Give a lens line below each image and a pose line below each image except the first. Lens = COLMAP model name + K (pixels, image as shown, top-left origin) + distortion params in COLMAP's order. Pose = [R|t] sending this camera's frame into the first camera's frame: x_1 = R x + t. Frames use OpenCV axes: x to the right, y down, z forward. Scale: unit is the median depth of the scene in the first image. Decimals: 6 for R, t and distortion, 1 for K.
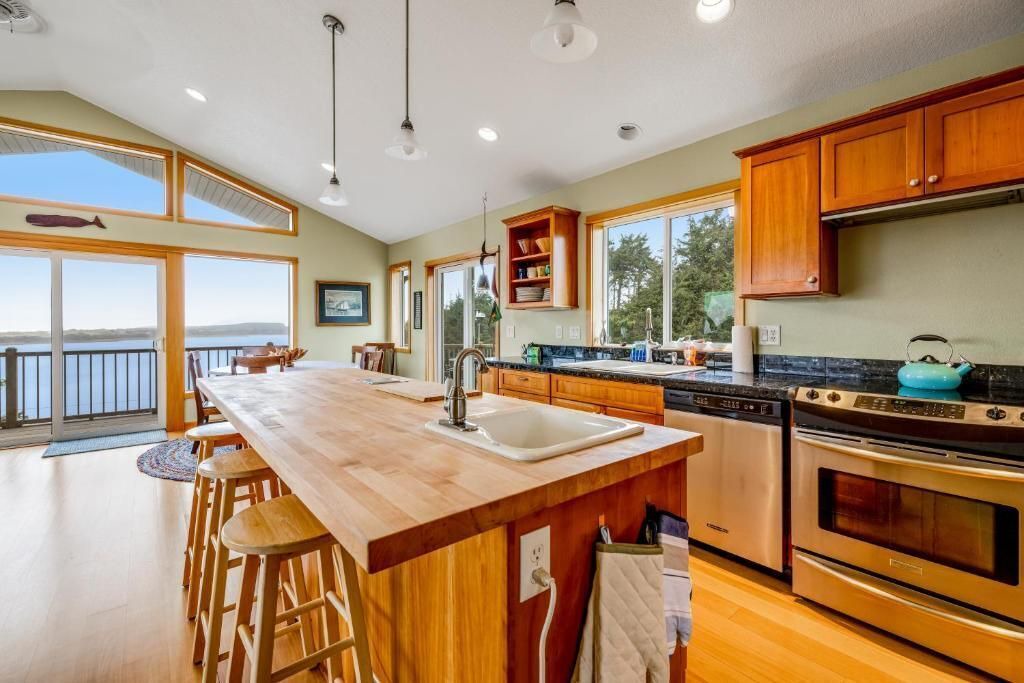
lens RADIAL K [[443.2, 0, 521.3], [0, 443.2, 328.9], [0, 0, 1]] dist [-0.000406, 0.000168]
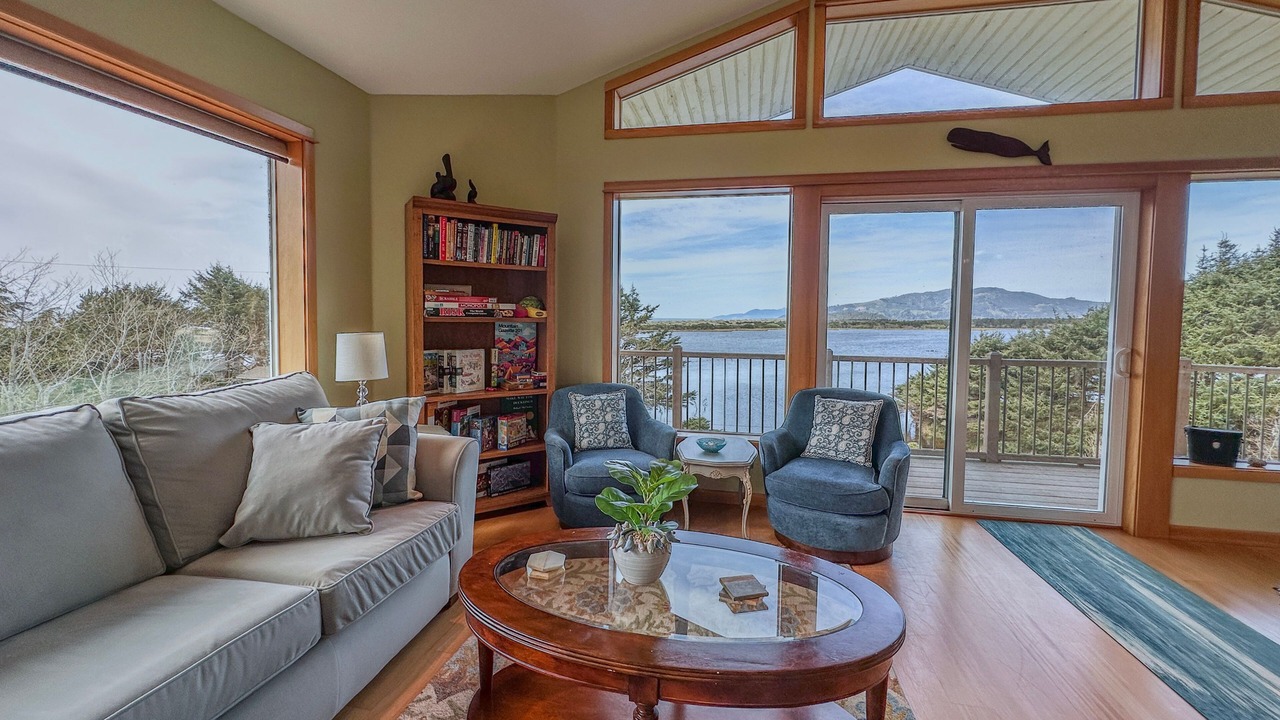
lens RADIAL K [[524.2, 0, 646.8], [0, 524.2, 341.5], [0, 0, 1]] dist [-0.001677, 0.000034]
pose [[0.623877, 0.047107, -0.780102, -1.546646], [-0.018941, 0.998800, 0.045164, -0.012301], [0.781293, -0.013401, 0.624020, 0.436488]]
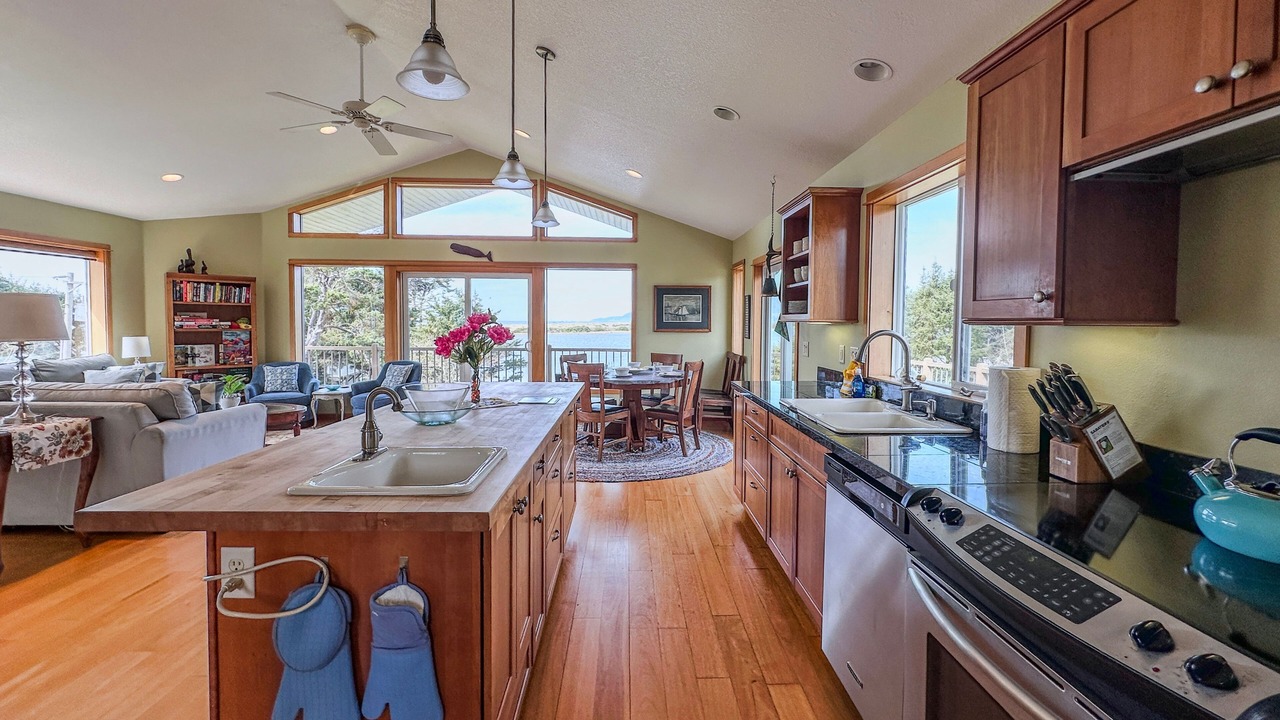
lens RADIAL K [[524.2, 0, 646.8], [0, 524.2, 341.5], [0, 0, 1]] dist [-0.001677, 0.000034]
pose [[0.785243, 0.033681, -0.618271, 0.663947], [-0.015074, 0.999263, 0.035291, -0.071205], [0.619004, -0.018392, 0.785172, 0.203785]]
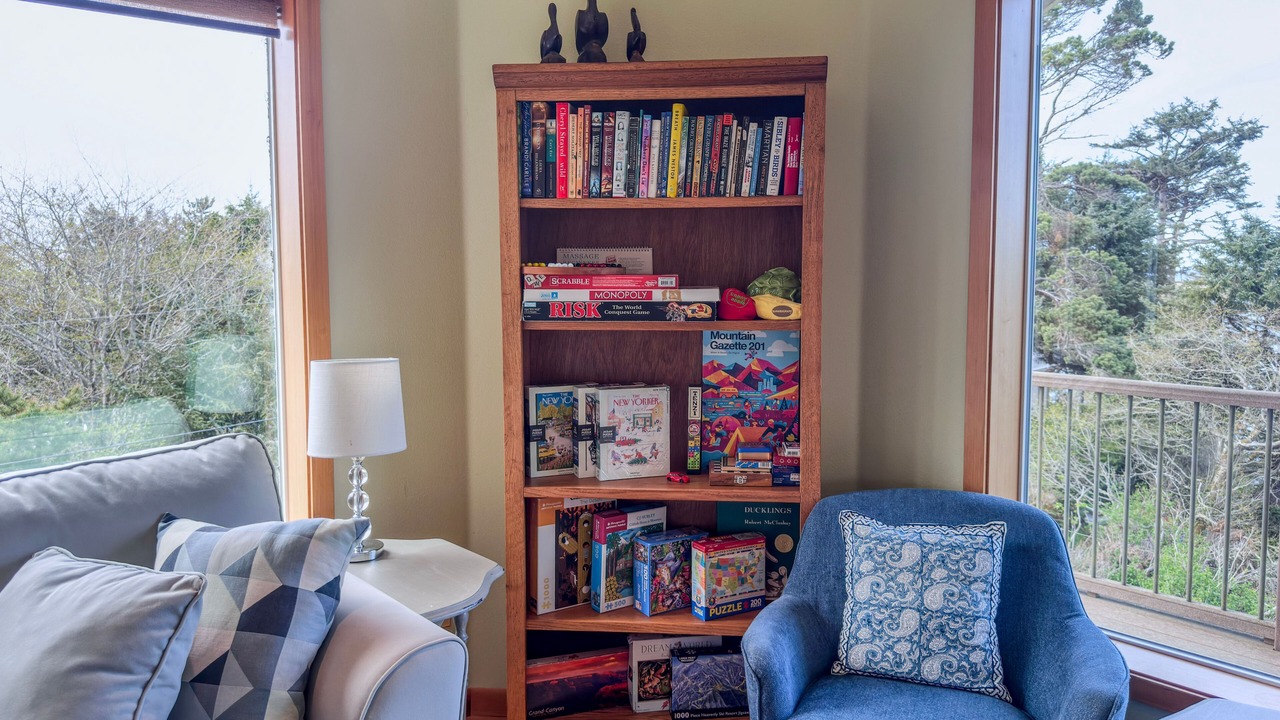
lens RADIAL K [[928.3, 0, 641.6], [0, 928.3, 351.3], [0, 0, 1]] dist [0.144310, -0.000487]
pose [[-0.006305, 0.089498, -0.995967, -1.794082], [-0.003527, 0.995979, 0.089522, -0.065999], [0.999974, 0.004077, -0.005964, 0.954041]]
